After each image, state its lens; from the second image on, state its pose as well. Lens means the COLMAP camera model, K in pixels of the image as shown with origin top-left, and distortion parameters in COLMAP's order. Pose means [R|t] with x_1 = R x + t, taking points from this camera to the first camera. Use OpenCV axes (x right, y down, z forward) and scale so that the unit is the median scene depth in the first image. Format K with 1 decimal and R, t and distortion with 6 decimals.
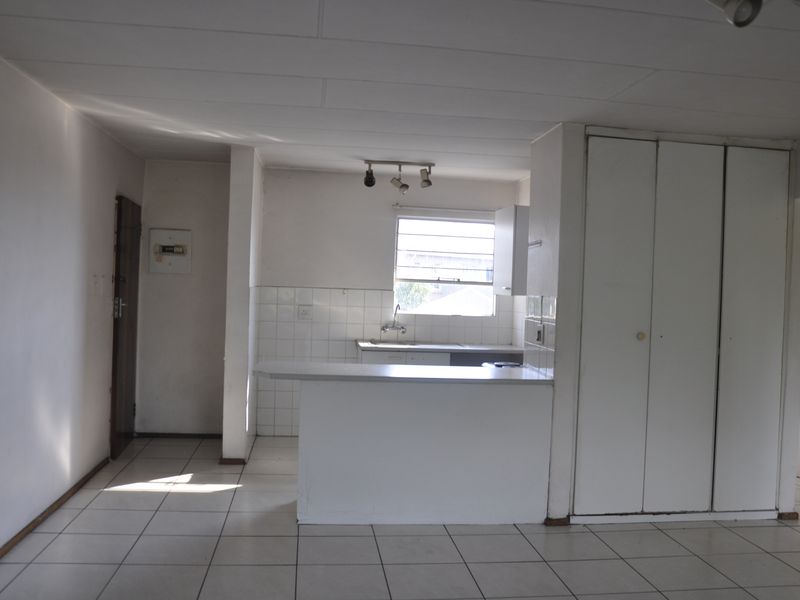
lens RADIAL K [[735.7, 0, 396.7], [0, 735.7, 300.0], [0, 0, 1]] dist [-0.129899, 0.140374]
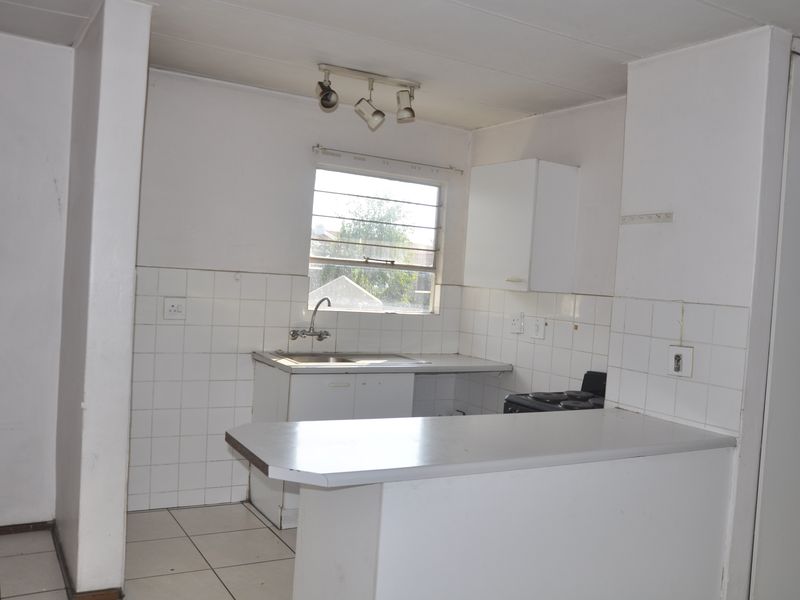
lens RADIAL K [[735.7, 0, 396.7], [0, 735.7, 300.0], [0, 0, 1]] dist [-0.129899, 0.140374]
pose [[0.917690, 0.013115, 0.397081, -0.196772], [-0.027172, 0.999187, 0.029795, -0.013623], [-0.396367, -0.038132, 0.917300, 0.370684]]
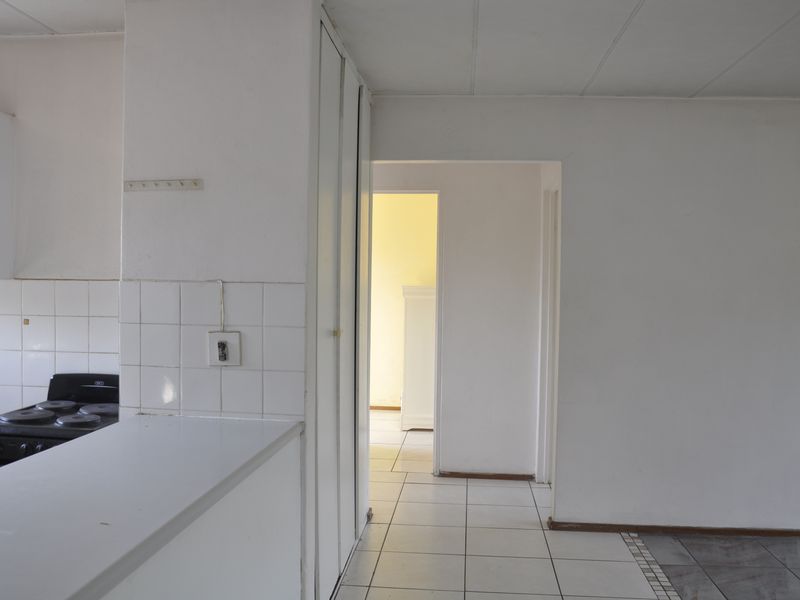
lens RADIAL K [[735.7, 0, 396.7], [0, 735.7, 300.0], [0, 0, 1]] dist [-0.129899, 0.140374]
pose [[0.218493, -0.061550, 0.973895, -0.222721], [0.012555, 0.998104, 0.060264, -0.016492], [-0.975758, -0.000940, 0.218852, 0.529833]]
